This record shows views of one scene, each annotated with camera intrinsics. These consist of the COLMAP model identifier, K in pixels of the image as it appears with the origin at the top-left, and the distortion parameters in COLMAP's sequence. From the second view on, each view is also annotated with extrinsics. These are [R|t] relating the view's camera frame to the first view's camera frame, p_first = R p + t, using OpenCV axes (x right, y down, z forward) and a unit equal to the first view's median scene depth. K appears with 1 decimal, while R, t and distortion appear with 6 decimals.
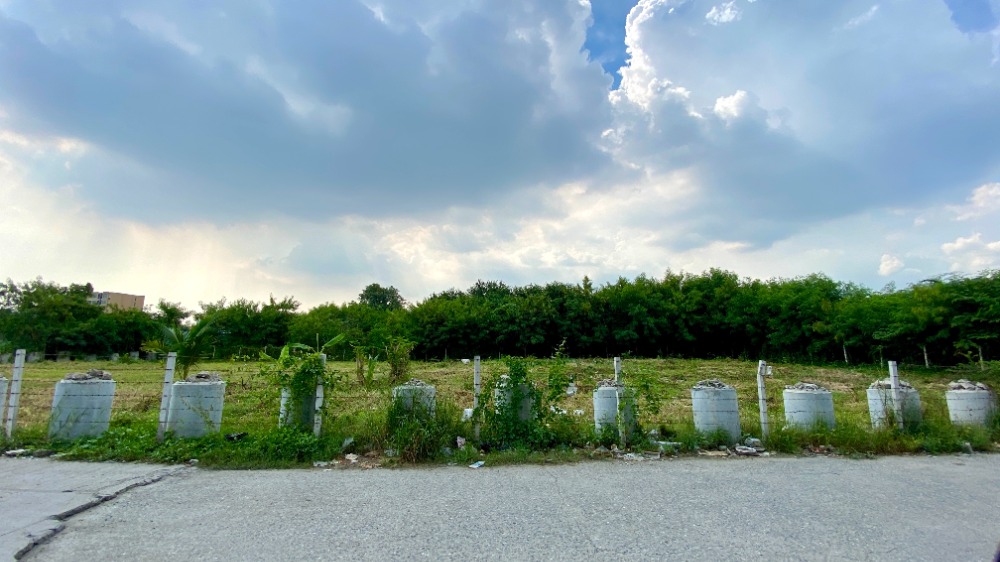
lens RADIAL K [[396.9, 0, 496.3], [0, 396.9, 275.1], [0, 0, 1]] dist [0.020980, -0.026006]
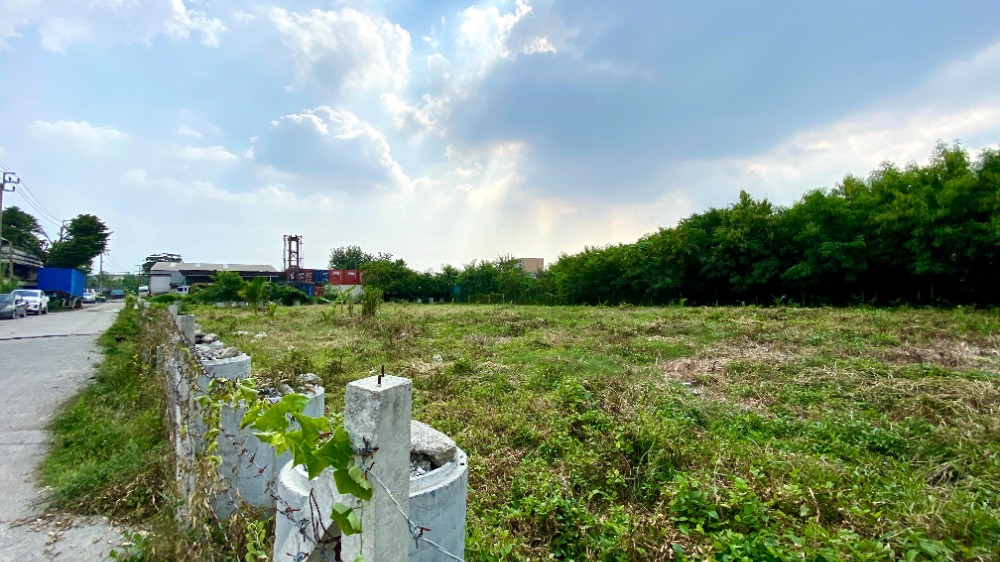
lens RADIAL K [[396.9, 0, 496.3], [0, 396.9, 275.1], [0, 0, 1]] dist [0.020980, -0.026006]
pose [[0.617575, -0.044660, -0.785243, 0.526671], [0.146513, 0.987444, 0.059069, 0.046784], [0.772745, -0.151528, 0.616364, 0.230548]]
